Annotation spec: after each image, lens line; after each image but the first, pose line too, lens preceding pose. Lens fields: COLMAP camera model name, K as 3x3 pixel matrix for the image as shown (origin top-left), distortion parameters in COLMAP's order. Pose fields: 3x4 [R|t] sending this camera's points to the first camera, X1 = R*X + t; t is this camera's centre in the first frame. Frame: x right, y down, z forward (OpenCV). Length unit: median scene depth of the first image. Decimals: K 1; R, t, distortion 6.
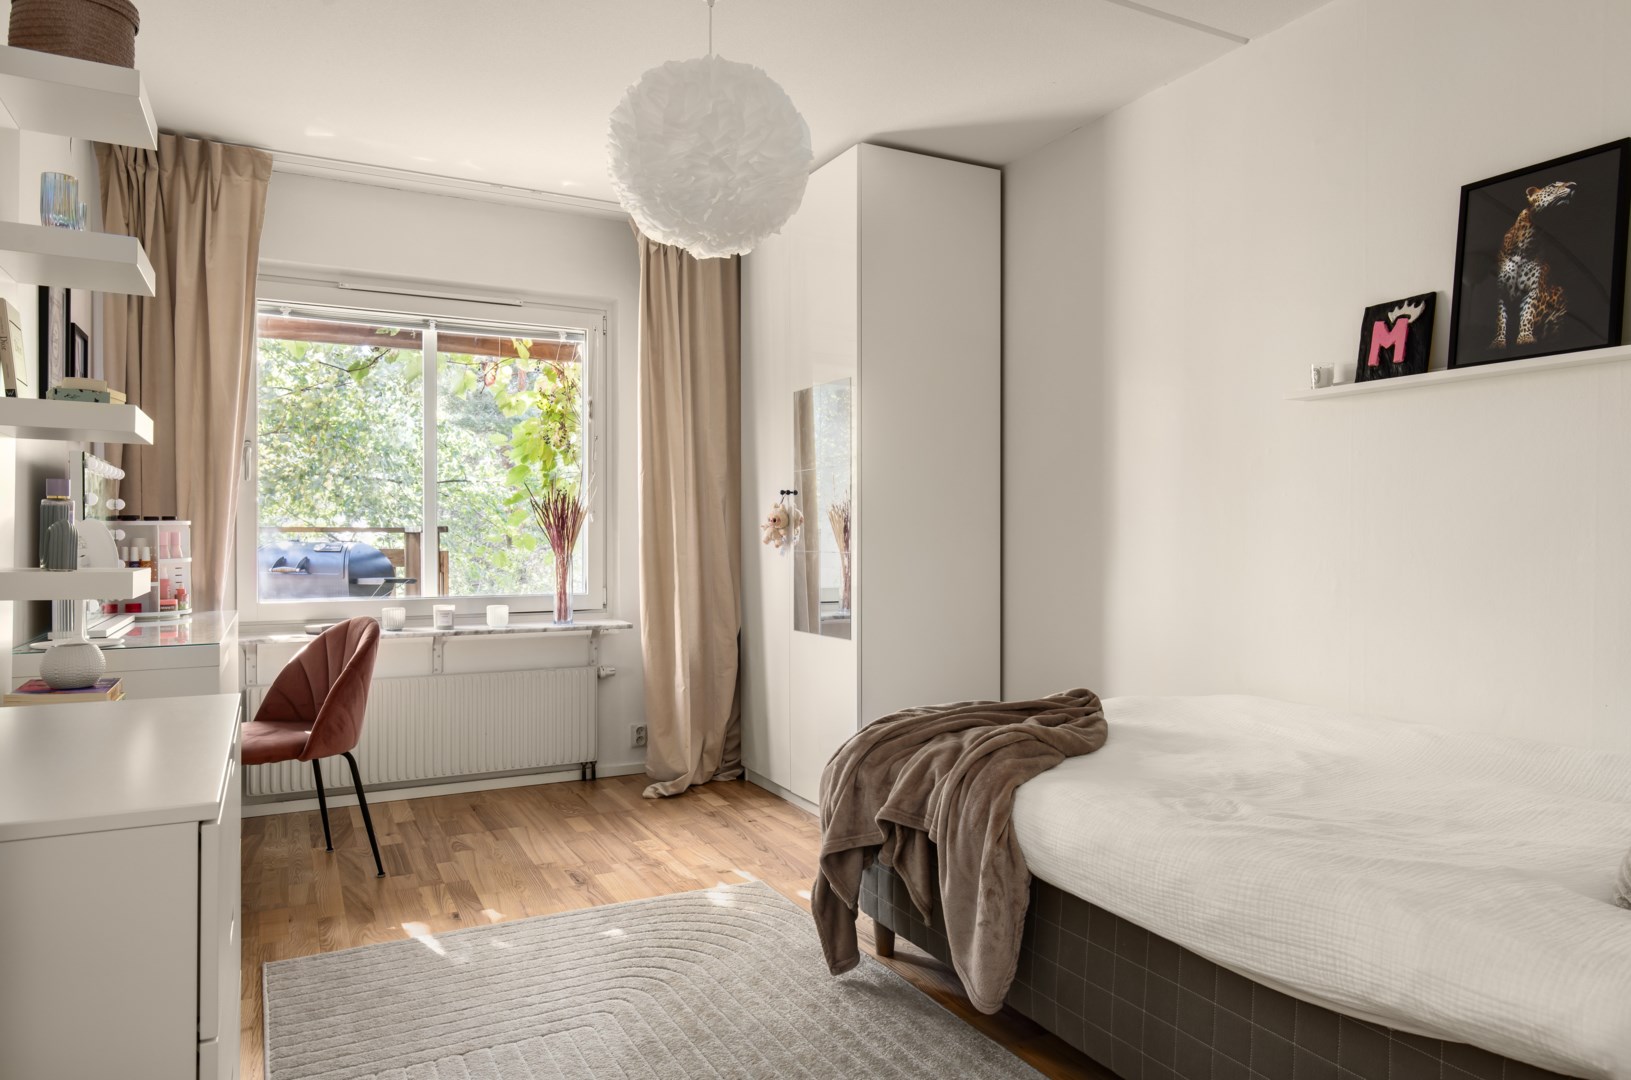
lens RADIAL K [[1019.9, 0, 815.5], [0, 1019.9, 540.0], [0, 0, 1]] dist [0.000118, 0.000524]
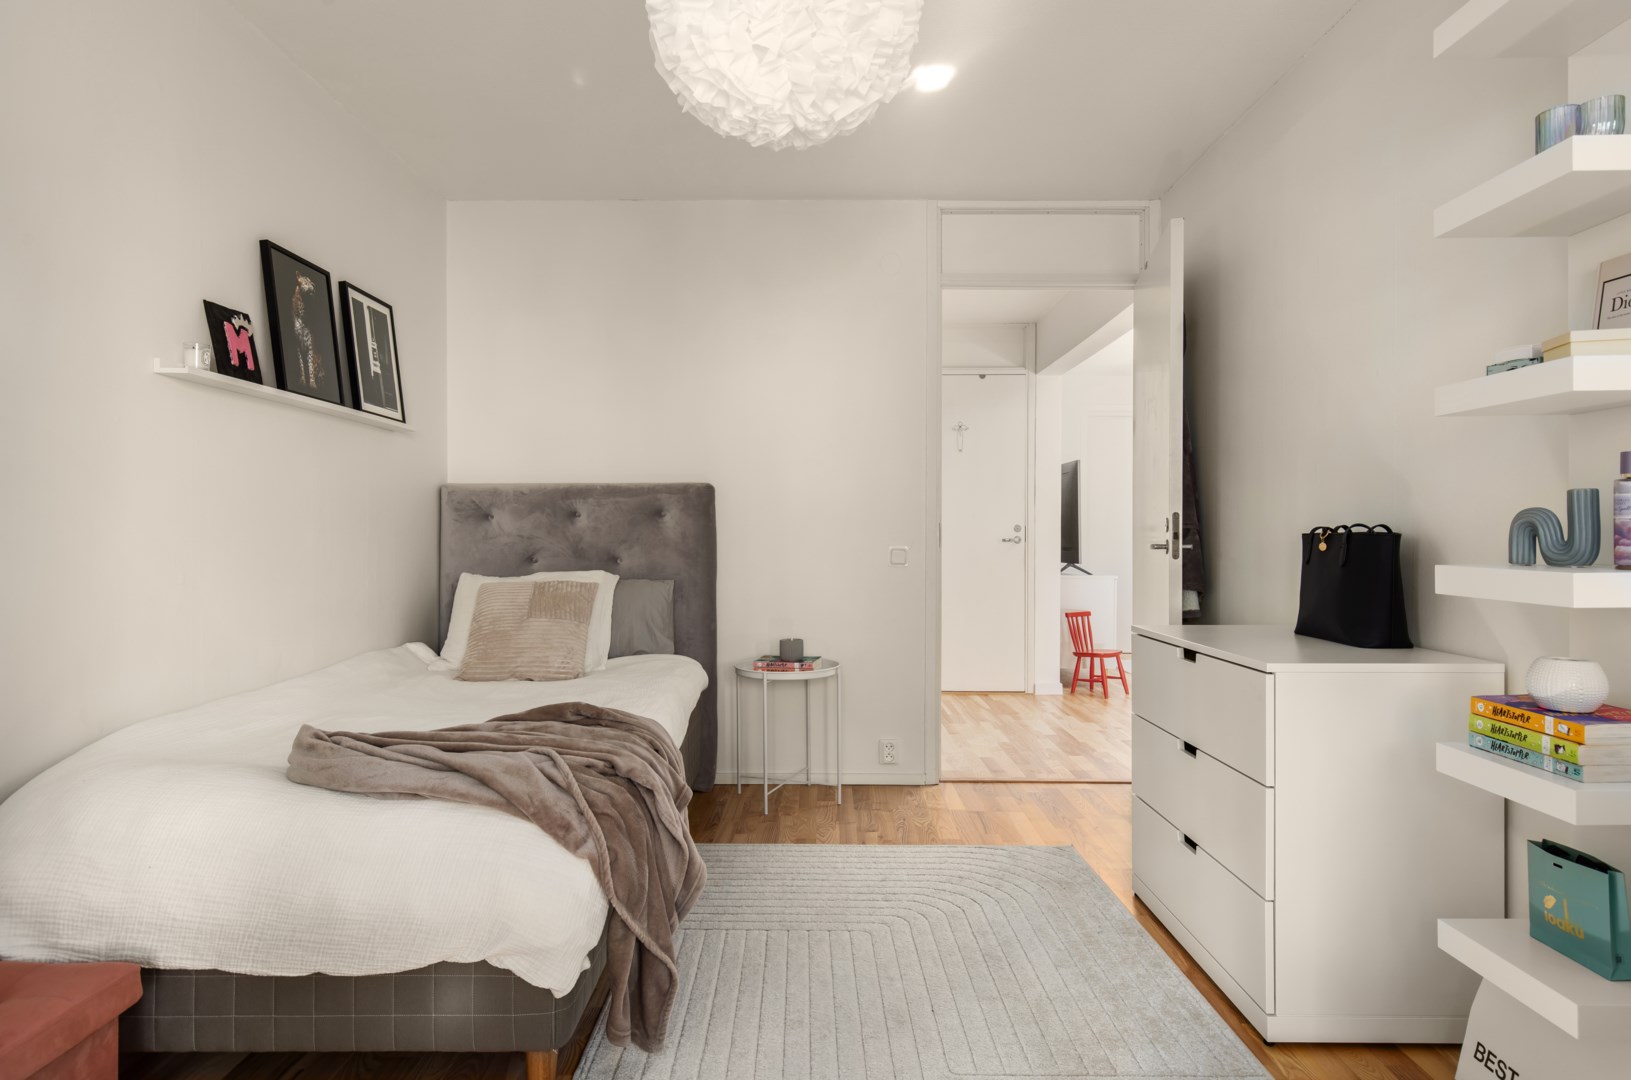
lens RADIAL K [[930.5, 0, 815.5], [0, 930.5, 540.0], [0, 0, 1]] dist [0.000084, 0.000058]
pose [[-0.888000, -0.006389, 0.459799, -0.471573], [0.000595, 0.999887, 0.015042, -0.003538], [-0.459843, 0.013631, -0.887896, 1.721834]]
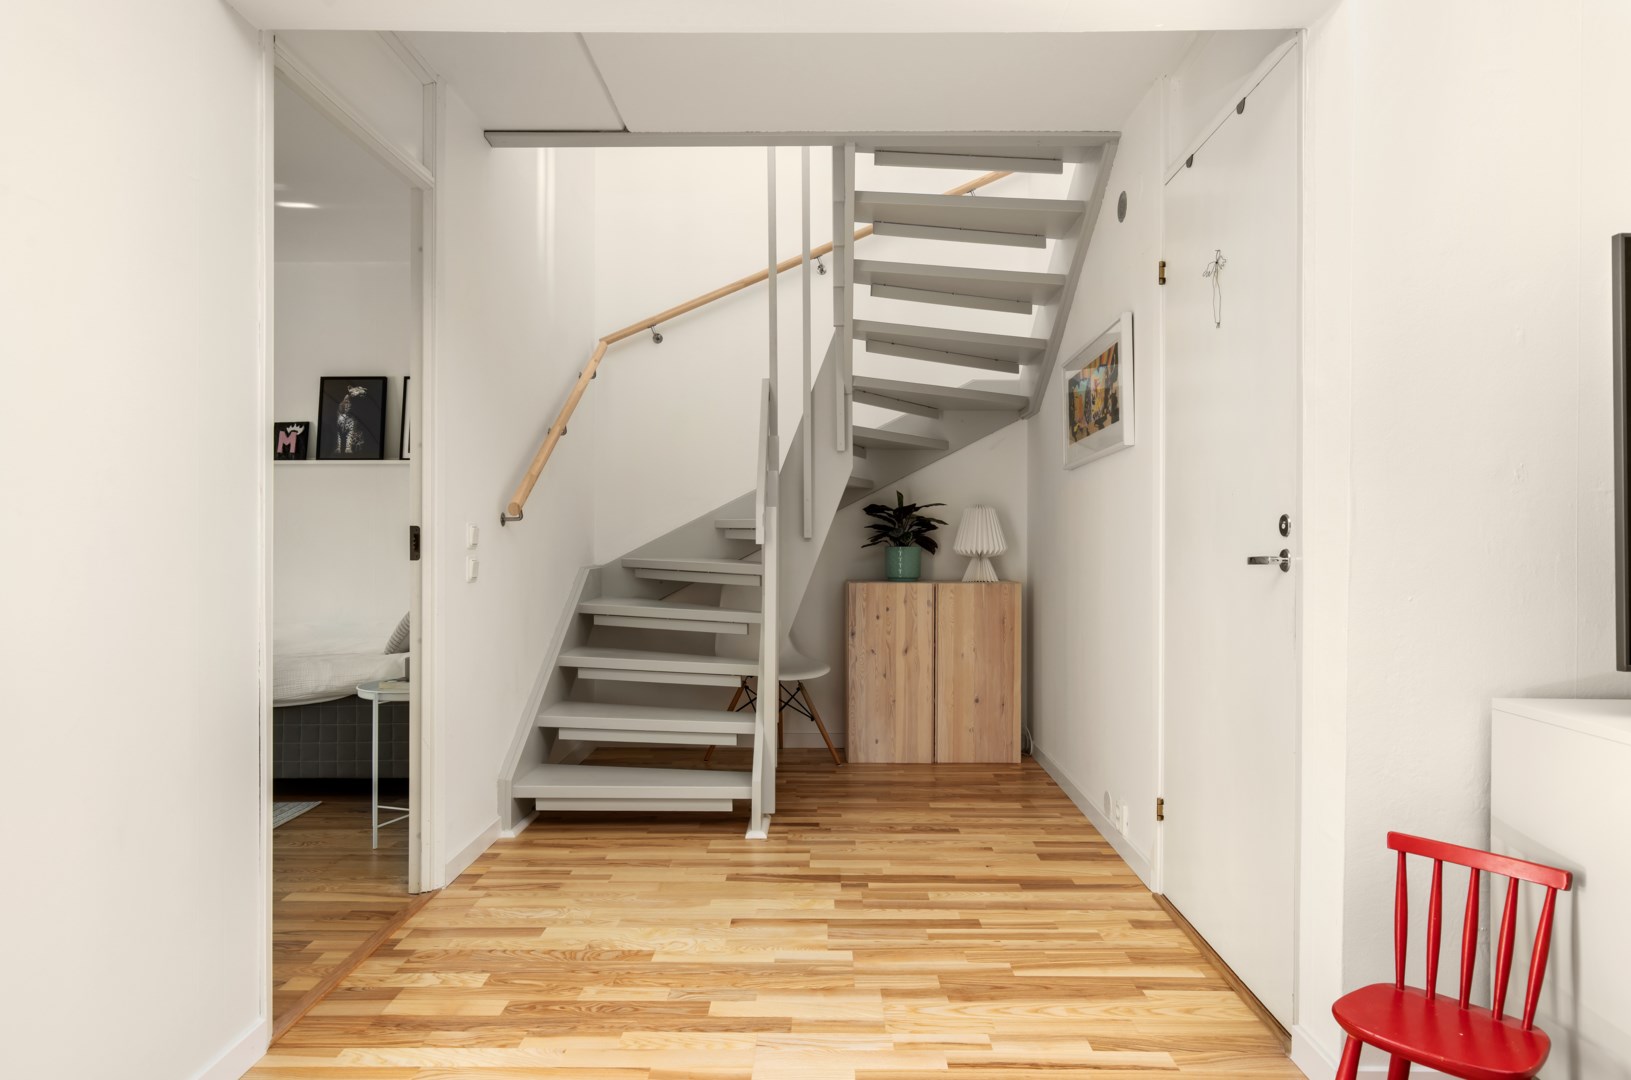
lens RADIAL K [[1019.9, 0, 815.5], [0, 1019.9, 540.0], [0, 0, 1]] dist [0.000118, 0.000524]
pose [[0.474135, -0.001755, 0.880451, -0.809055], [0.006760, 0.999976, -0.001647, 0.016257], [-0.880426, 0.006733, 0.474135, -0.992899]]
